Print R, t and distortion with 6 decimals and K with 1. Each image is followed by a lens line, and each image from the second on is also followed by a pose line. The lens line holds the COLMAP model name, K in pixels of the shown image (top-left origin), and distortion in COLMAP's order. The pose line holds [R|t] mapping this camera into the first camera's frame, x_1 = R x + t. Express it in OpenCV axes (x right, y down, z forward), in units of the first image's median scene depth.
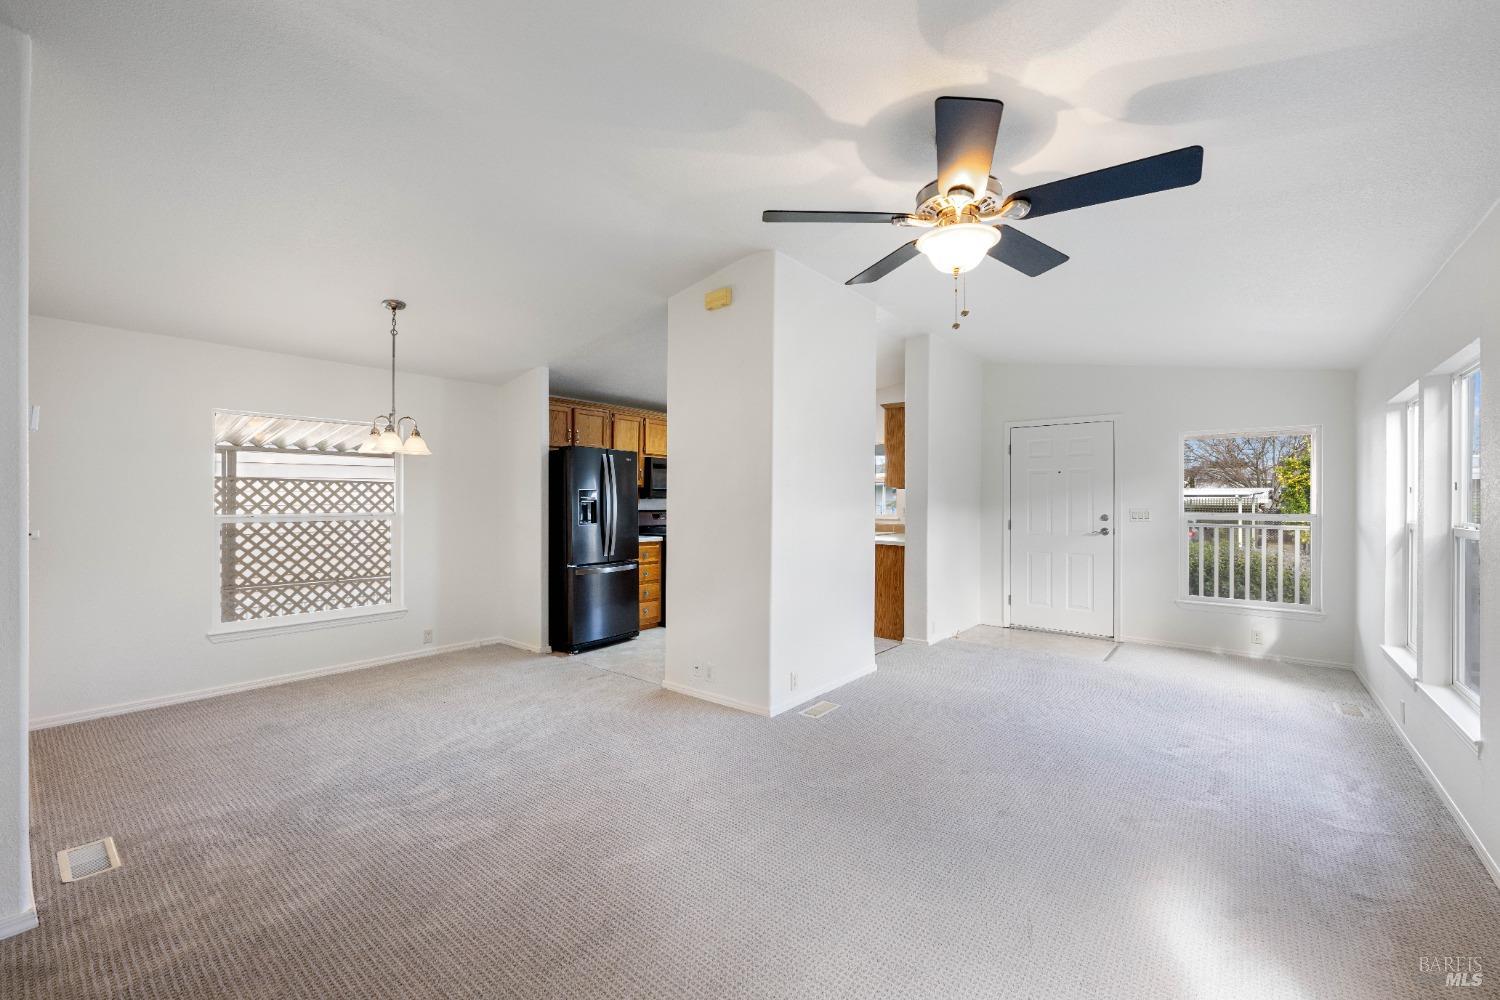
lens RADIAL K [[603.8, 0, 748.3], [0, 603.8, 500.1], [0, 0, 1]] dist [0.000020, -0.000003]
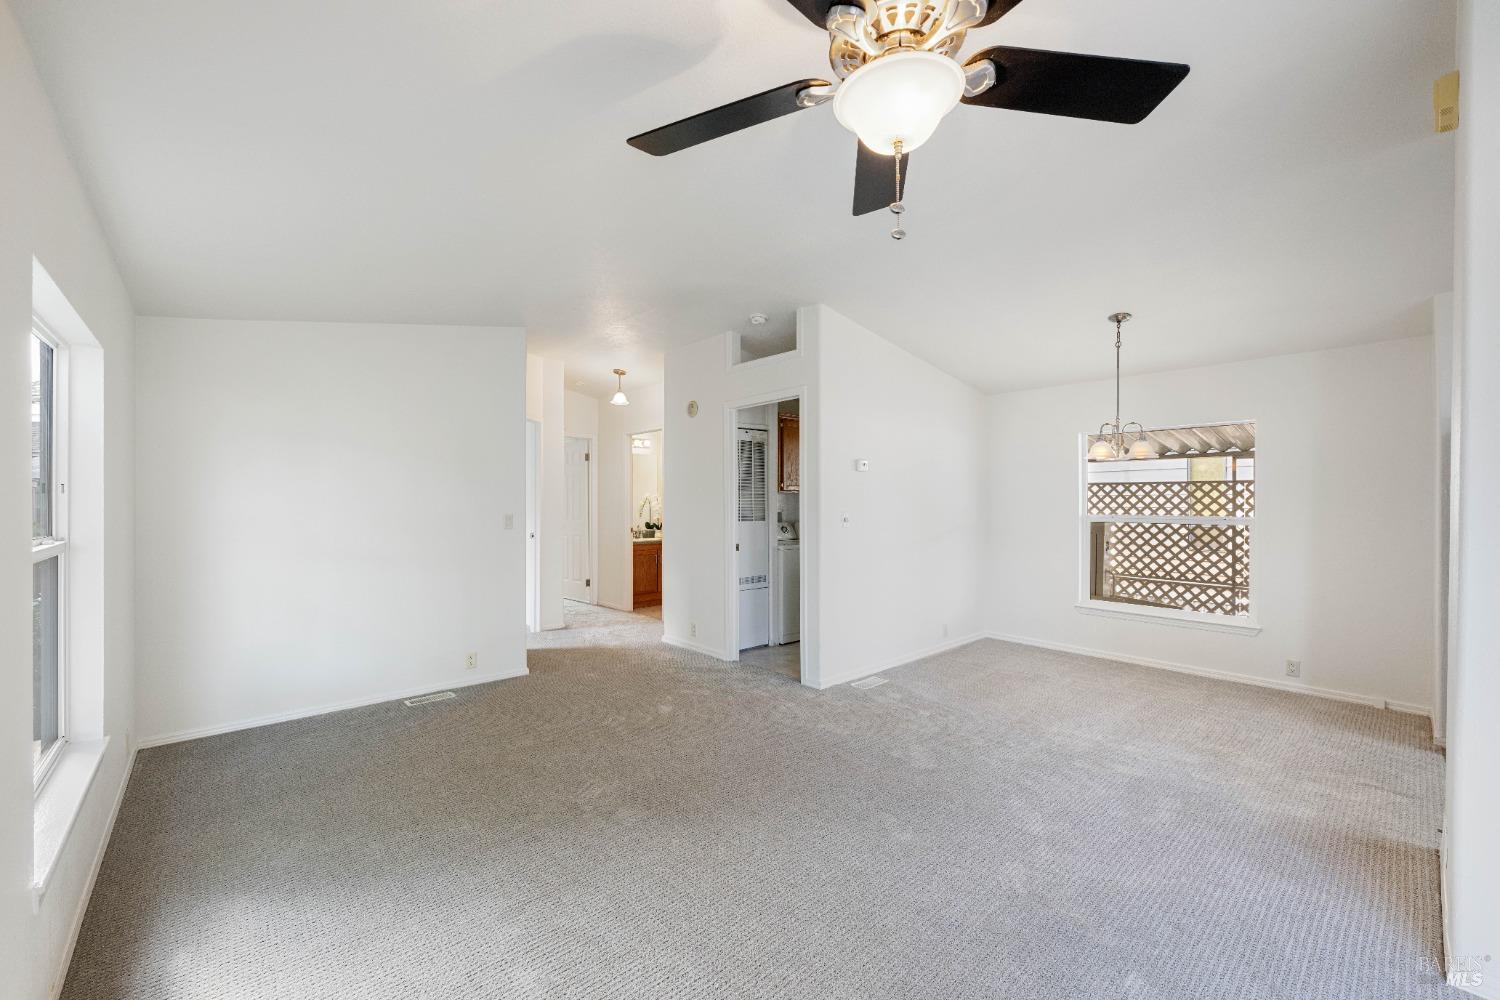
lens RADIAL K [[597.4, 0, 742.4], [0, 597.4, 505.1], [0, 0, 1]] dist [-0.000291, -0.000103]
pose [[-0.163440, 0.005766, -0.986536, 0.382103], [0.001455, 0.999983, 0.005603, -0.003079], [0.986552, -0.000520, -0.163445, 0.371467]]
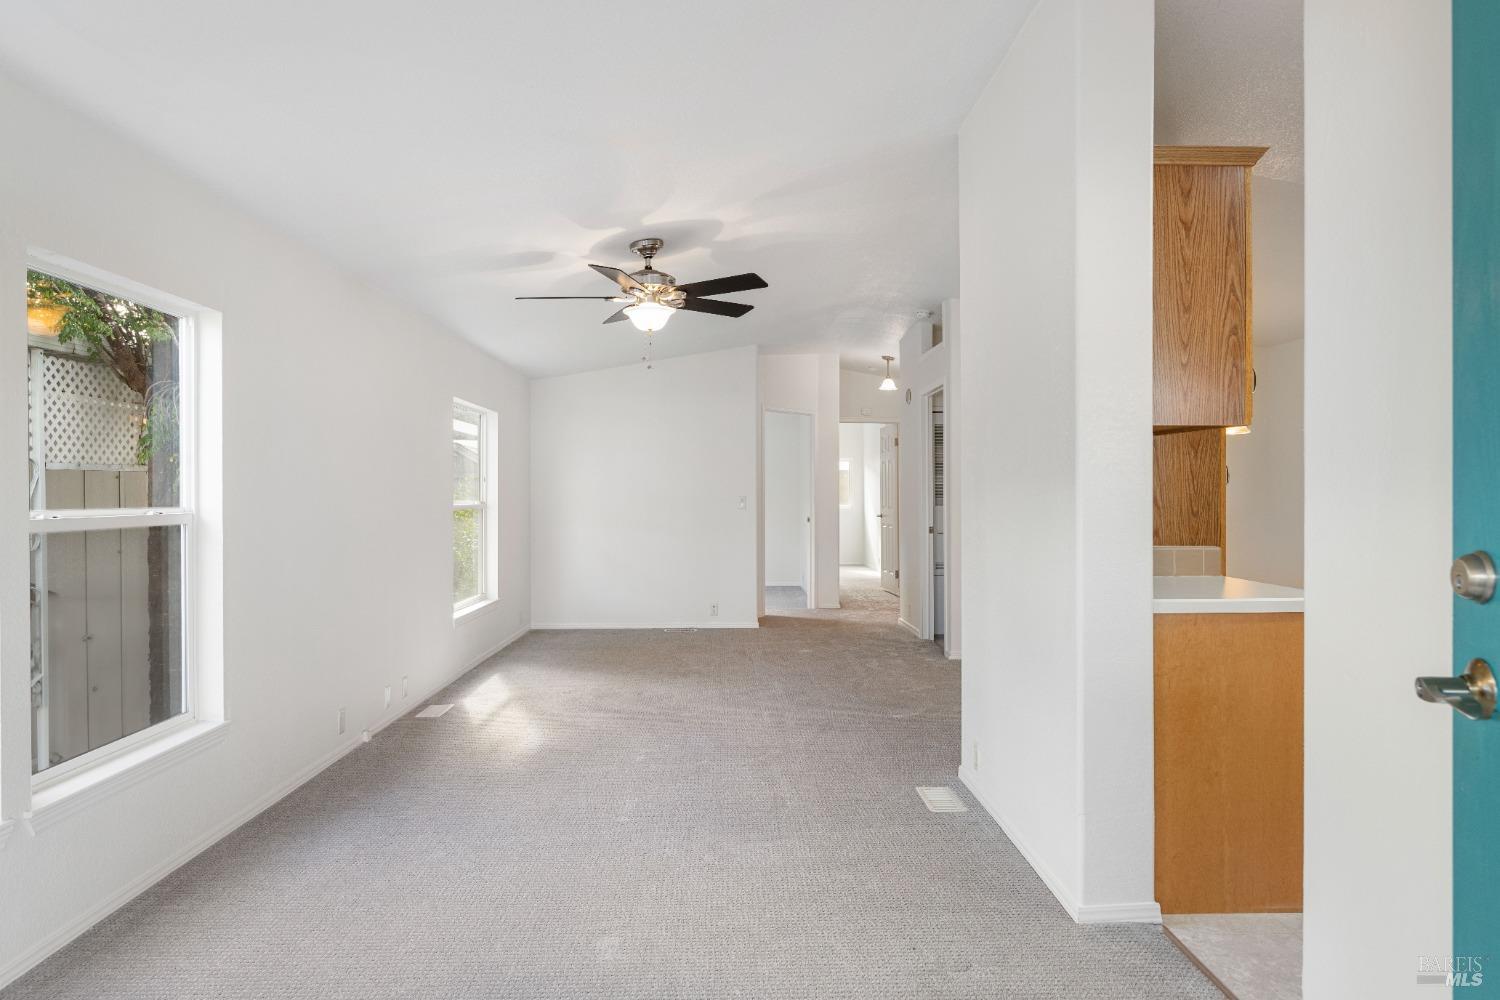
lens RADIAL K [[921.2, 0, 747.5], [0, 921.2, 500.7], [0, 0, 1]] dist [0.001371, 0.000051]
pose [[-0.758599, 0.004718, -0.651540, 0.649331], [0.002387, 0.999987, 0.004462, 0.013237], [0.651553, 0.001830, -0.758601, 1.130439]]
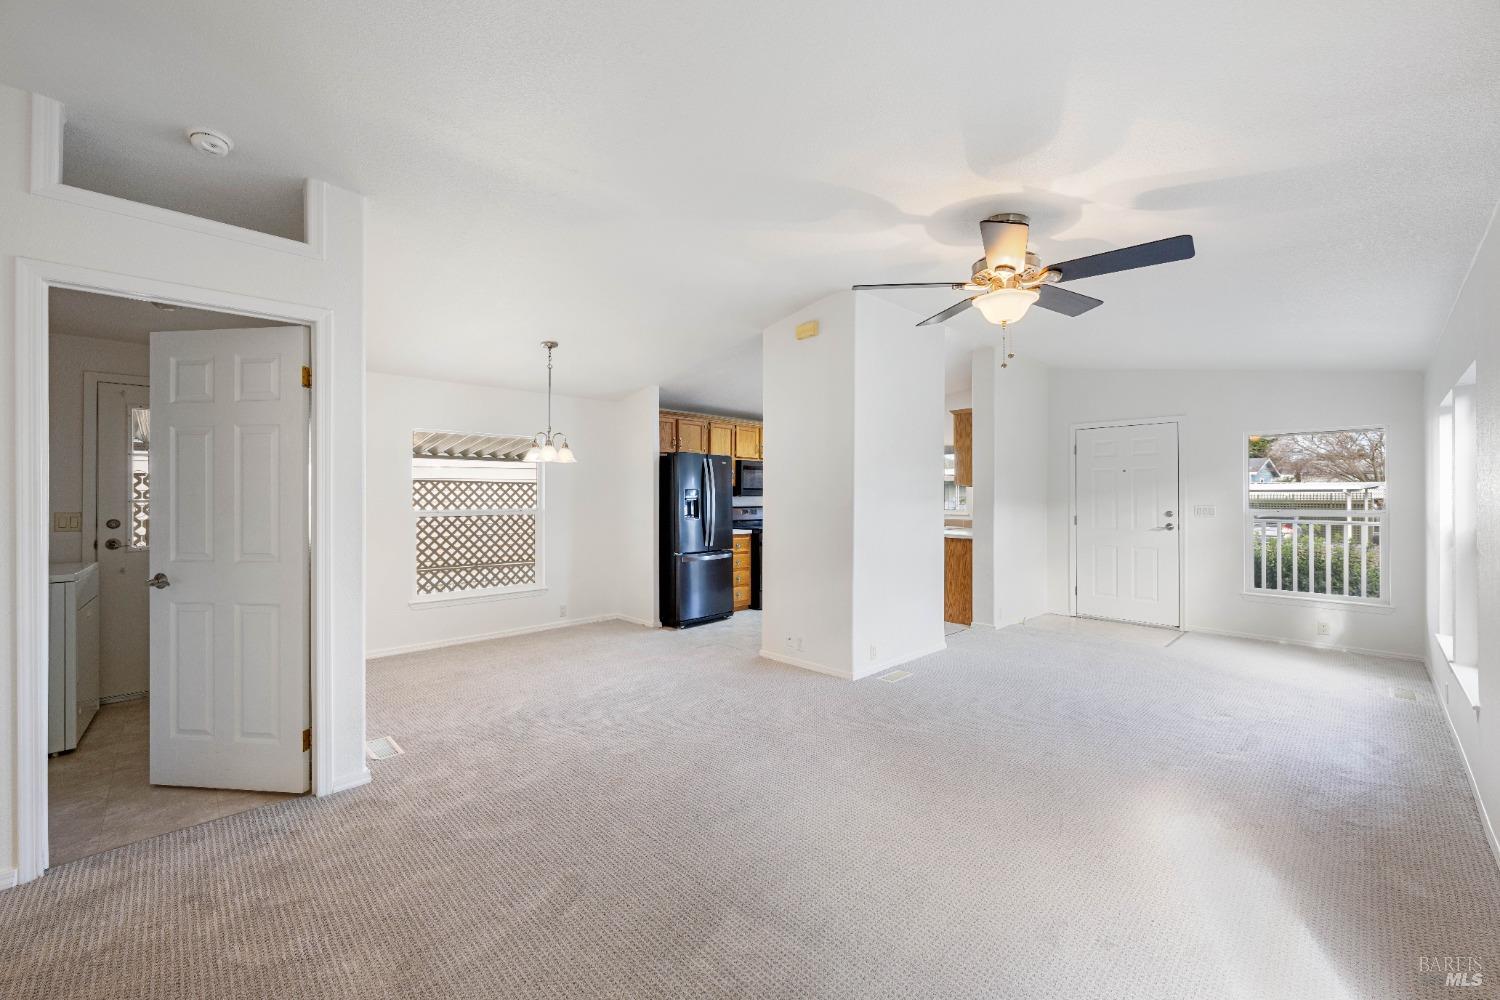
lens RADIAL K [[589.9, 0, 746.7], [0, 589.9, 492.8], [0, 0, 1]] dist [0.001733, 0.000154]
pose [[0.992608, -0.002755, -0.121331, -0.019847], [0.002102, 0.999983, -0.005511, -0.003627], [0.121344, 0.005216, 0.992597, -0.124743]]
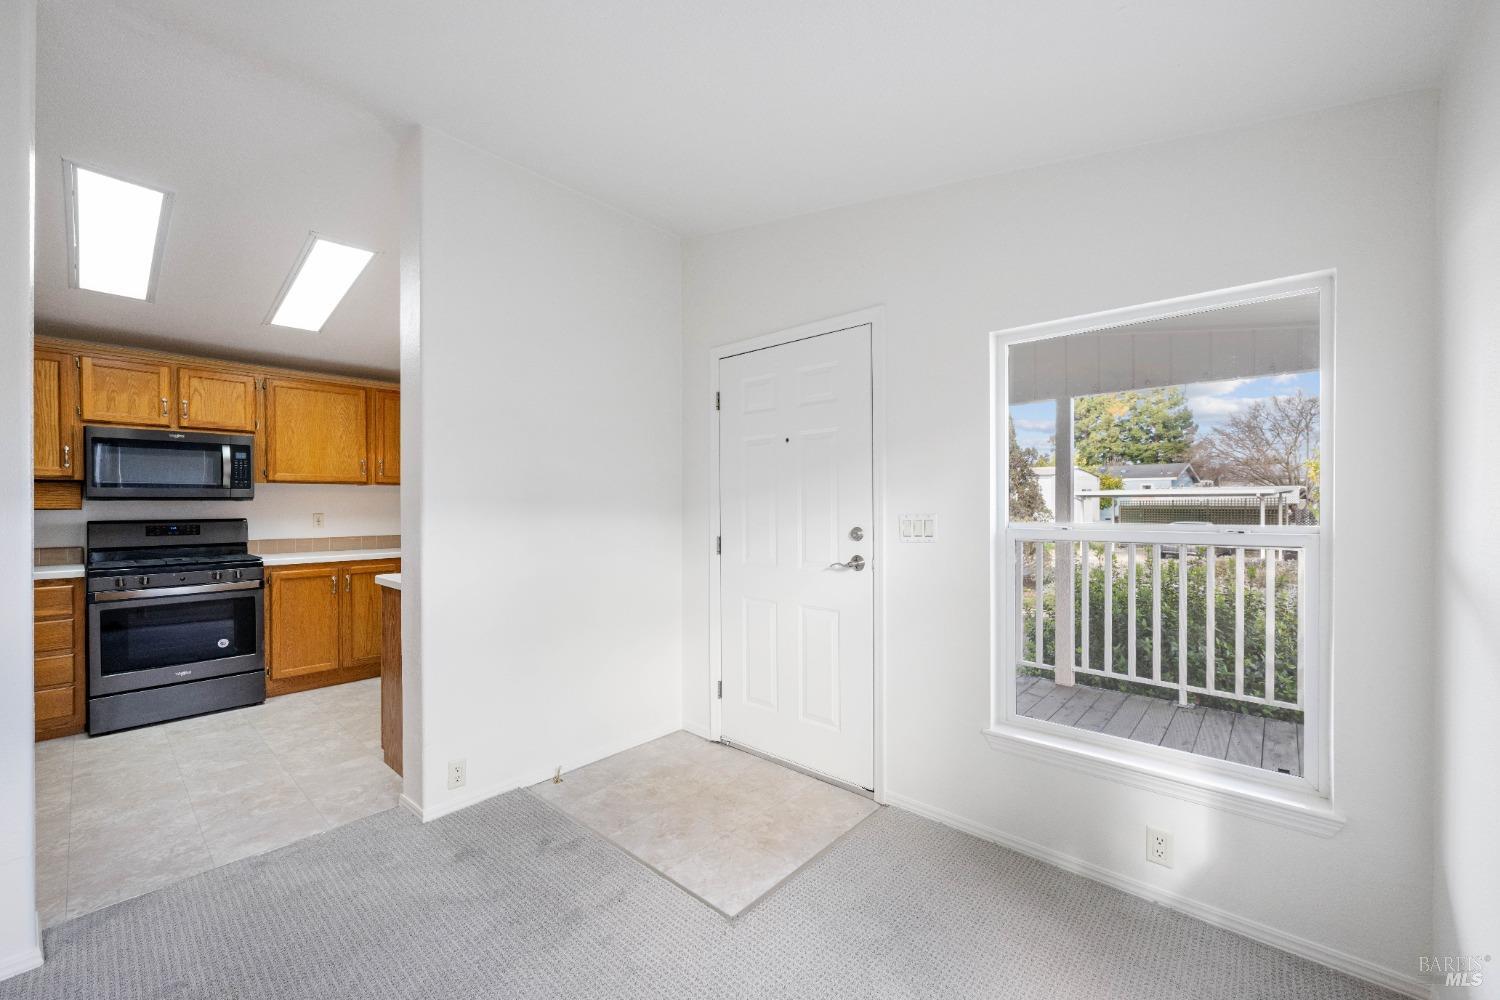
lens RADIAL K [[592.5, 0, 740.3], [0, 592.5, 506.4], [0, 0, 1]] dist [0.000486, 0.000046]
pose [[0.998592, -0.005403, -0.052763, 0.564895], [0.005658, 0.999973, 0.004684, 0.006079], [0.052736, -0.004976, 0.998596, 0.579704]]
